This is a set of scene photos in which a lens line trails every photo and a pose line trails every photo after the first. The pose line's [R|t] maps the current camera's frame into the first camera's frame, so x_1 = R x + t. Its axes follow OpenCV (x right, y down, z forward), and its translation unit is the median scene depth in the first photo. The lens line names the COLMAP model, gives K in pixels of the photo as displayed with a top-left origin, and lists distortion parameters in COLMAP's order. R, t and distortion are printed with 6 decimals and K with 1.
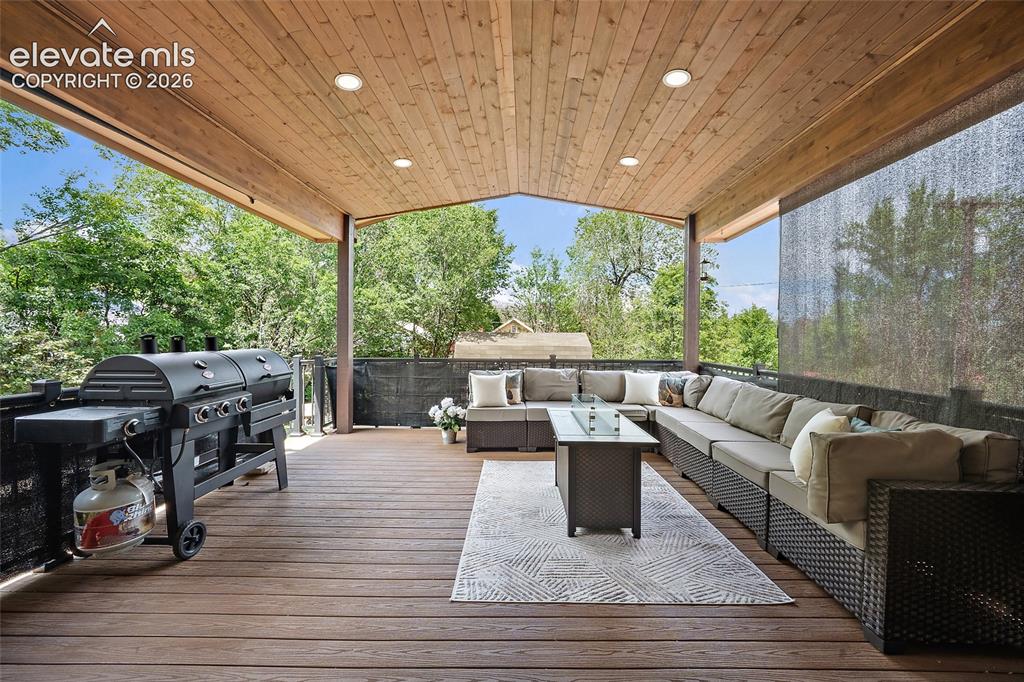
lens RADIAL K [[410.1, 0, 512.9], [0, 410.1, 343.8], [0, 0, 1]] dist [0.001516, -0.000647]
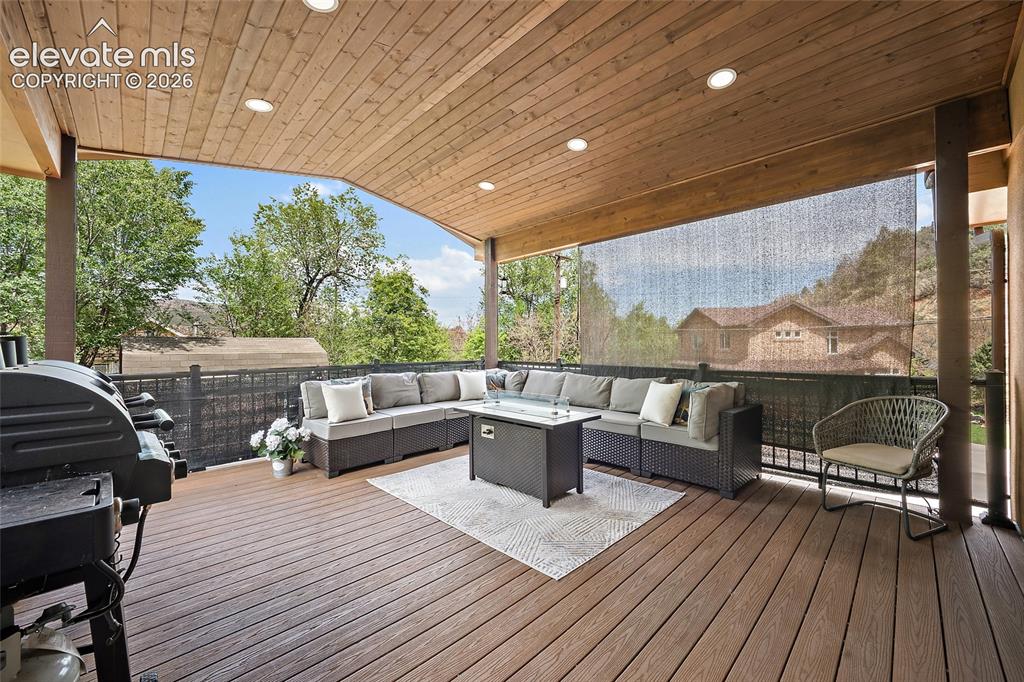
lens RADIAL K [[410.1, 0, 512.9], [0, 410.1, 343.8], [0, 0, 1]] dist [0.001516, -0.000647]
pose [[0.693344, -0.007962, 0.720563, -0.493586], [0.020071, 0.999764, -0.008266, 0.006947], [-0.720327, 0.020194, 0.693341, 0.162534]]
